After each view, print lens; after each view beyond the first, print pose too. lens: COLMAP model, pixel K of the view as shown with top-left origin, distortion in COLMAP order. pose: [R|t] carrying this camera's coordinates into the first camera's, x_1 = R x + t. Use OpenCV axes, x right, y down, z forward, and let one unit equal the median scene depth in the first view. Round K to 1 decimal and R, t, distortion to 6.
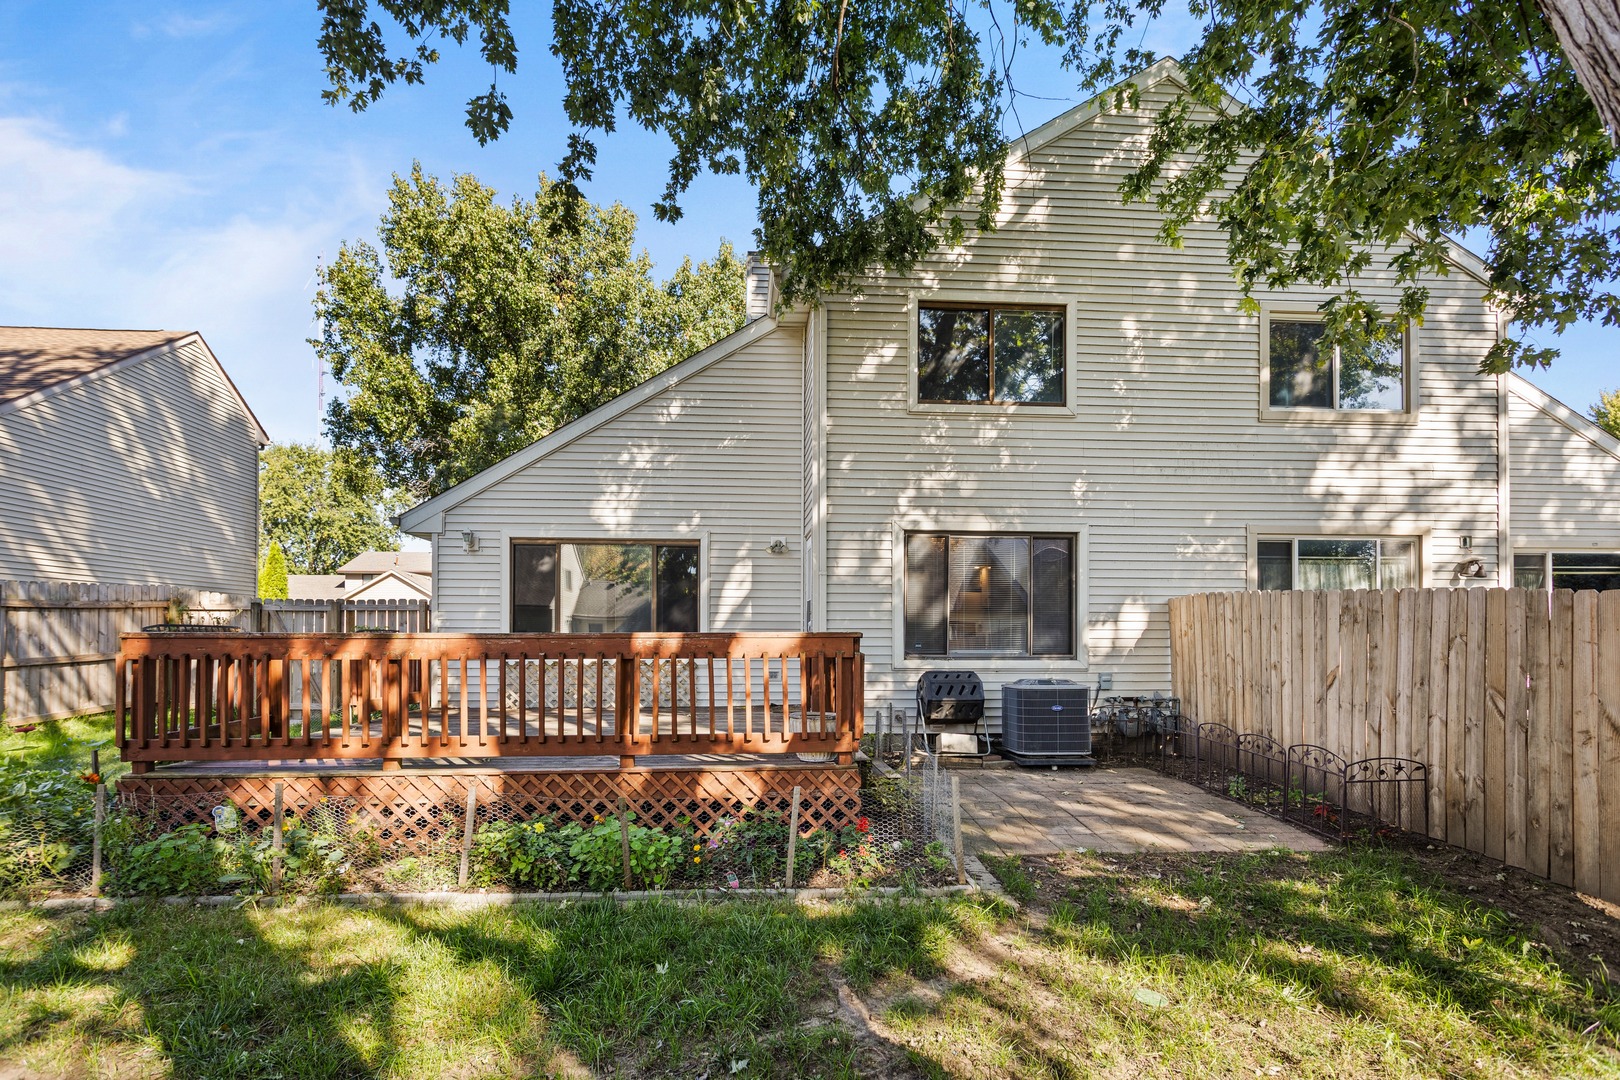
lens RADIAL K [[814.7, 0, 800.8], [0, 814.7, 609.3], [0, 0, 1]] dist [0.004097, 0.000161]
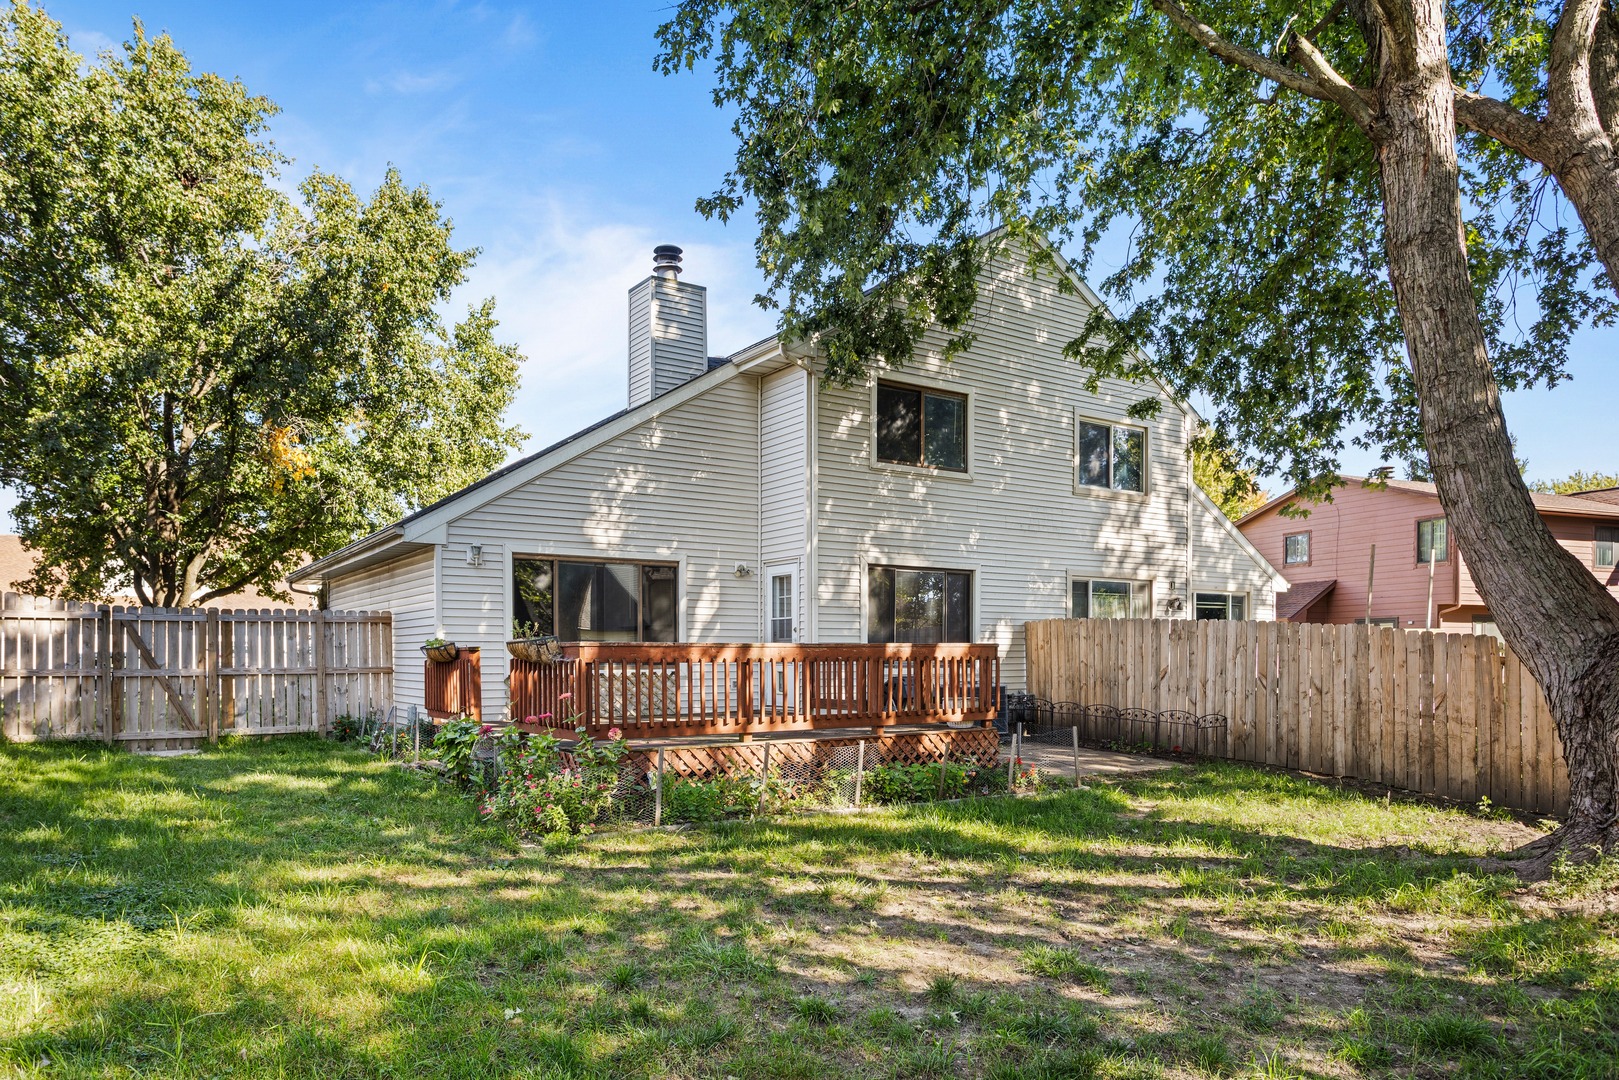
lens RADIAL K [[1028.2, 0, 836.0], [0, 1028.2, 647.5], [0, 0, 1]] dist [-0.000502, -0.000095]
pose [[0.863947, 0.000158, 0.503582, -0.690920], [-0.011126, 0.999762, 0.018775, 0.001344], [-0.503459, -0.021823, 0.863743, -0.323621]]
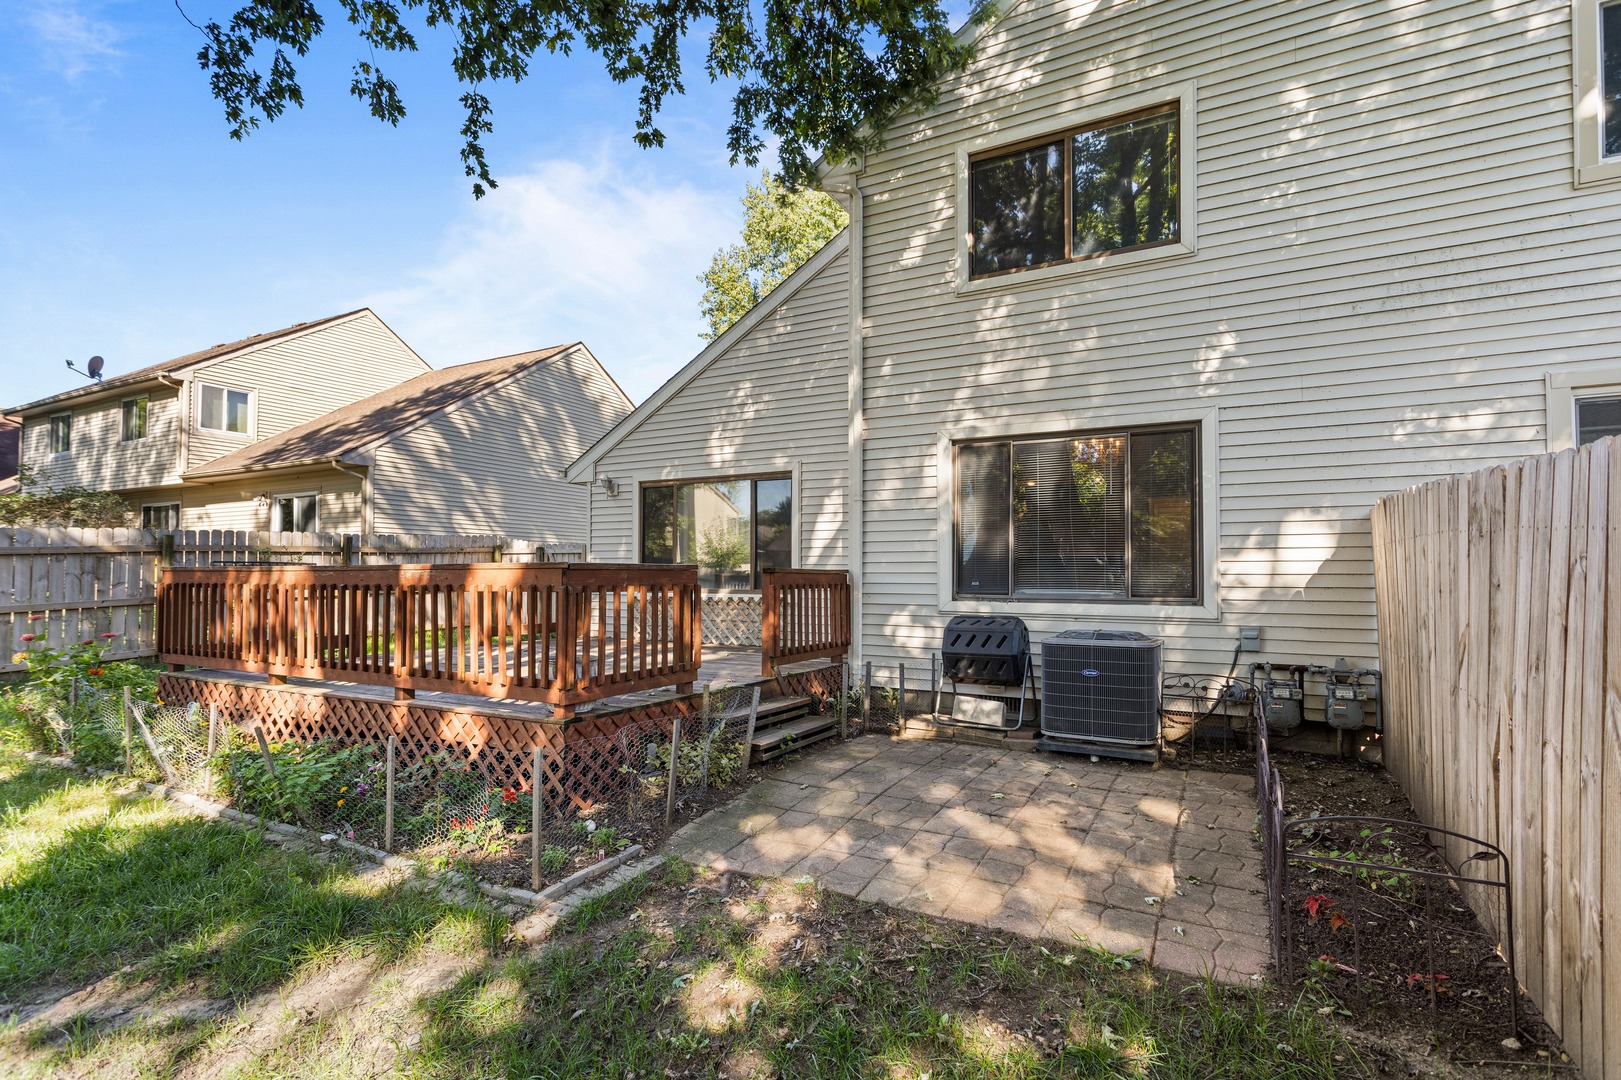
lens RADIAL K [[779.0, 0, 810.5], [0, 779.0, 540.0], [0, 0, 1]] dist [0.003228, 0.000219]
pose [[0.839871, -0.024620, -0.542228, 0.416173], [0.015697, 0.999655, -0.021075, 0.015581], [0.542559, 0.009189, 0.839967, 0.270167]]
